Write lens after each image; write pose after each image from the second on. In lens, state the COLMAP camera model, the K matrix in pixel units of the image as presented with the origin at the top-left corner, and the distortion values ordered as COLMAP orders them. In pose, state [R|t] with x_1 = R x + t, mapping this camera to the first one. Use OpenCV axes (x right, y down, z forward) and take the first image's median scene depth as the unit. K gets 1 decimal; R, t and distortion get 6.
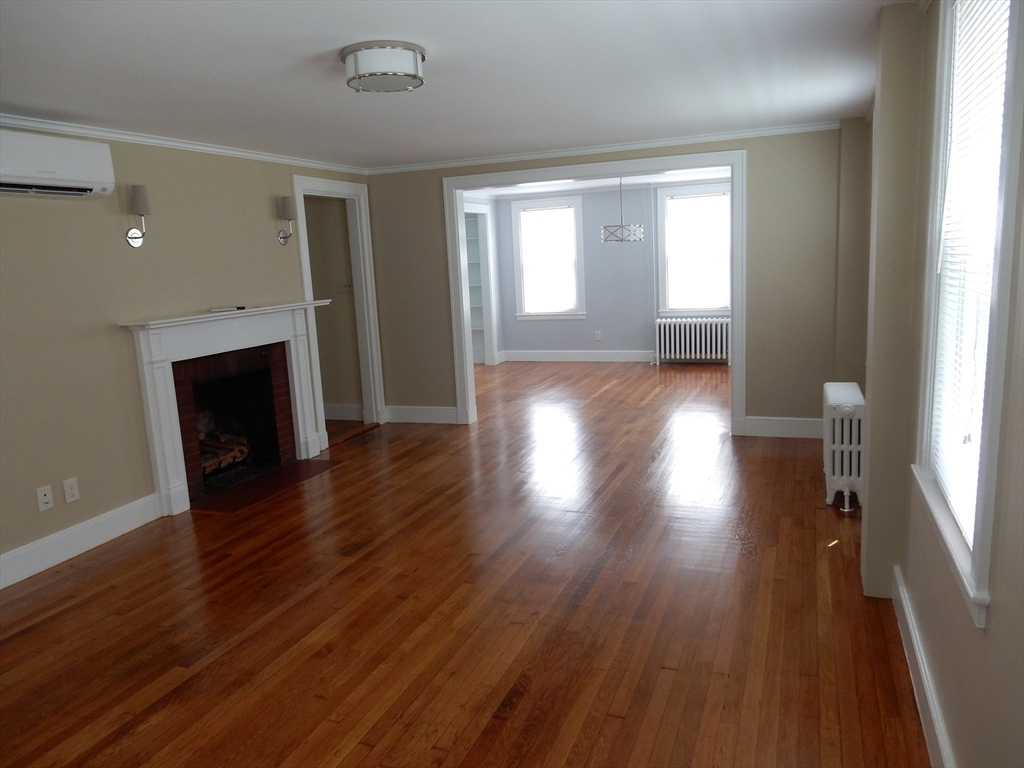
lens RADIAL K [[748.4, 0, 512.0], [0, 748.4, 384.0], [0, 0, 1]] dist [-0.003831, -0.003360]
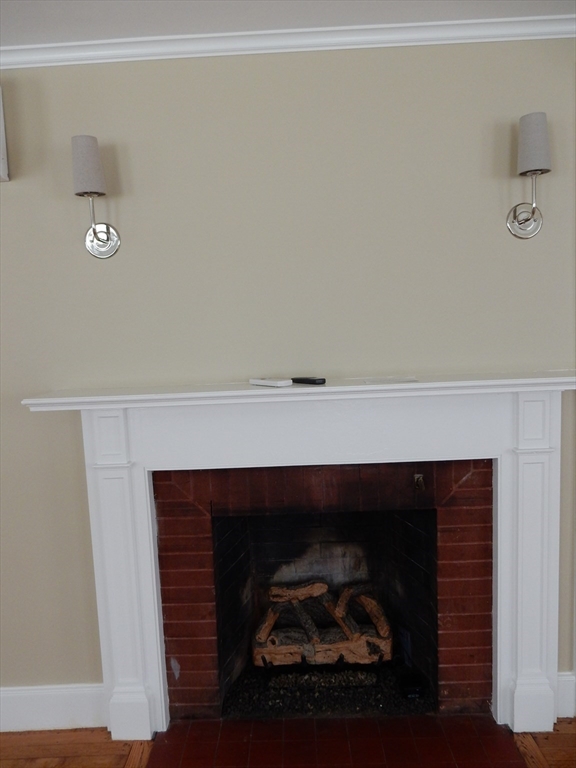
lens RADIAL K [[561.3, 0, 288.0], [0, 561.3, 384.0], [0, 0, 1]] dist [-0.003831, -0.003360]
pose [[0.353532, 0.133533, -0.925842, -0.046687], [-0.134002, 0.986780, 0.091153, -0.120159], [0.925775, 0.091839, 0.366752, 0.800386]]
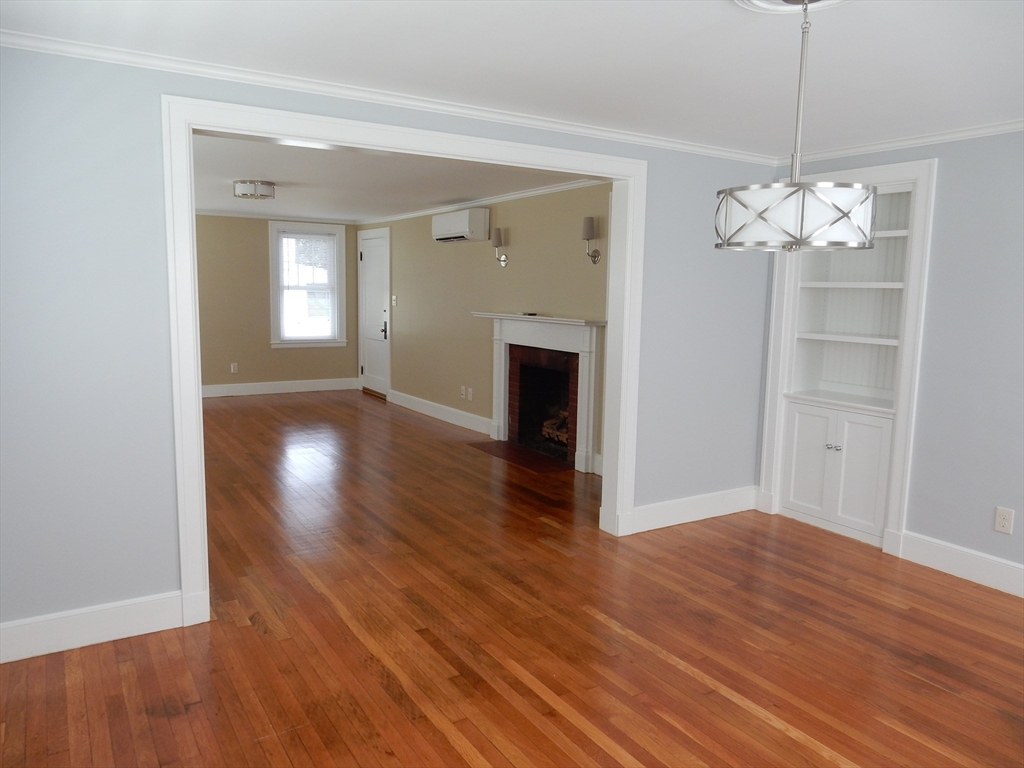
lens RADIAL K [[754.9, 0, 512.0], [0, 754.9, 384.0], [0, 0, 1]] dist [-0.005002, 0.005549]
pose [[-0.600086, 0.139813, -0.787623, 0.636748], [-0.124561, 0.956266, 0.264651, -0.301909], [0.790178, 0.256921, -0.556426, 1.601378]]
